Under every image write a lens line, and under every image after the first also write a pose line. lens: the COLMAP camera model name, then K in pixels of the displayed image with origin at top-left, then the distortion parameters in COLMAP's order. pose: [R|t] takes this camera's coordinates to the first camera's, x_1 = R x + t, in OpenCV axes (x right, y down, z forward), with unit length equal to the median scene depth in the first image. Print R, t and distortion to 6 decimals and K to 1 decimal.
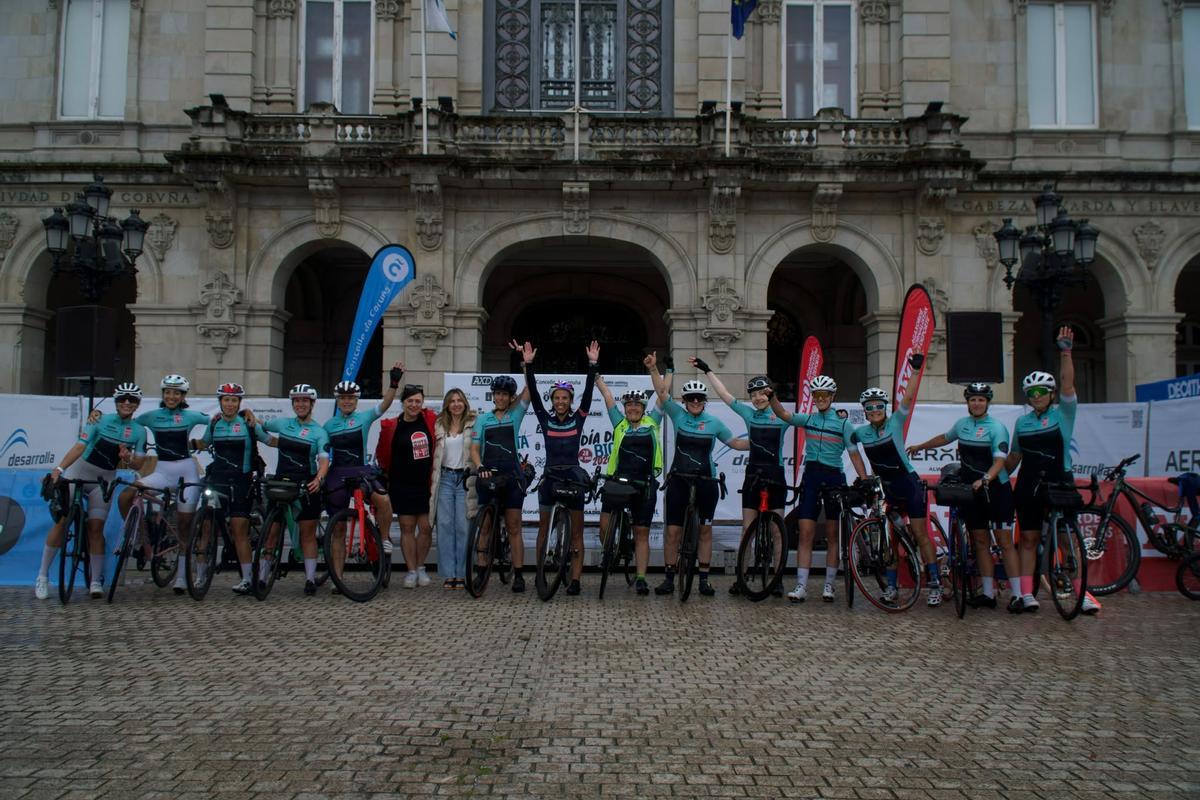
lens RADIAL K [[1277.1, 0, 660.5], [0, 1277.1, 398.7], [0, 0, 1]] dist [0.019142, 0.004440]
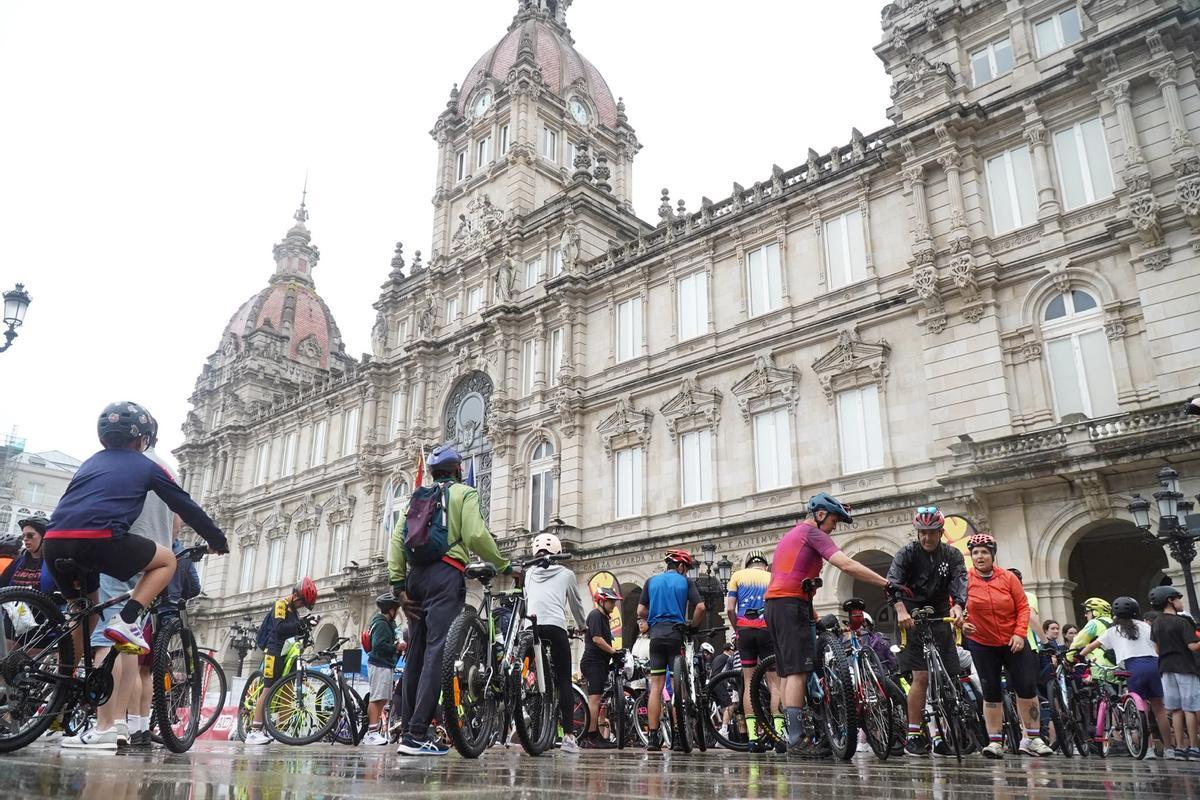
lens RADIAL K [[950.7, 0, 593.3], [0, 950.7, 396.2], [0, 0, 1]] dist [-0.000231, -0.000832]
pose [[0.720019, -0.237635, -0.651999, 1.233697], [0.053953, 0.955867, -0.288805, 0.011560], [0.691854, 0.172768, 0.701063, -0.010401]]
